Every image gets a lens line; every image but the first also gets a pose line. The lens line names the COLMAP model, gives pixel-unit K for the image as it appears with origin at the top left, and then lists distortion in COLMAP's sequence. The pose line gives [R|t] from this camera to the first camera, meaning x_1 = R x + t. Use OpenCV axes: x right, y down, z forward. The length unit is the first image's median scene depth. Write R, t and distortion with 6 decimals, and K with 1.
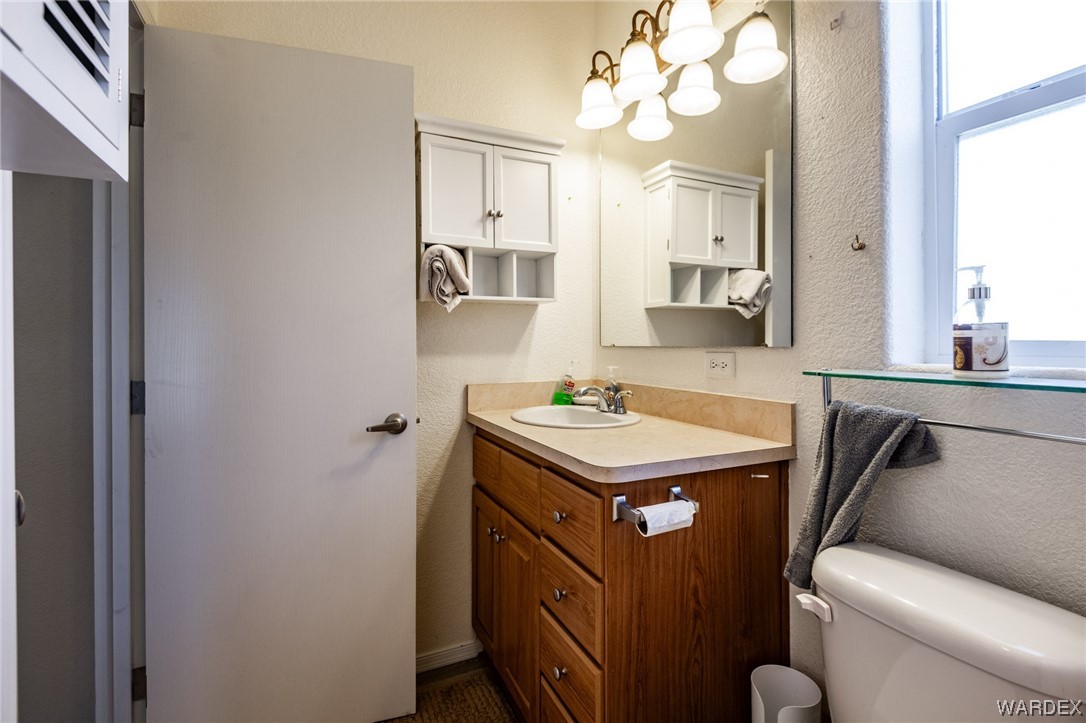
lens RADIAL K [[497.6, 0, 537.1], [0, 497.6, 343.6], [0, 0, 1]] dist [0.025580, -0.014348]
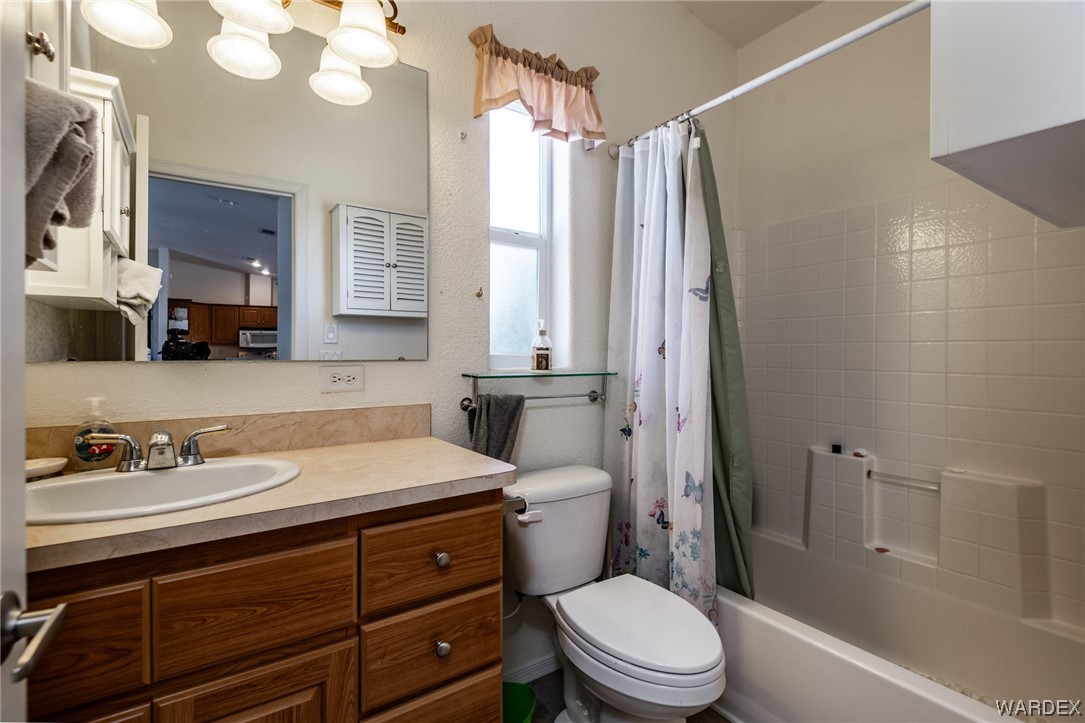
lens RADIAL K [[497.1, 0, 539.9], [0, 497.1, 356.8], [0, 0, 1]] dist [0.025580, -0.014348]
pose [[-0.164770, -0.000639, 0.986332, -0.680831], [0.001089, 0.999999, 0.000830, -0.000591], [-0.986331, 0.001210, -0.164769, 0.799629]]
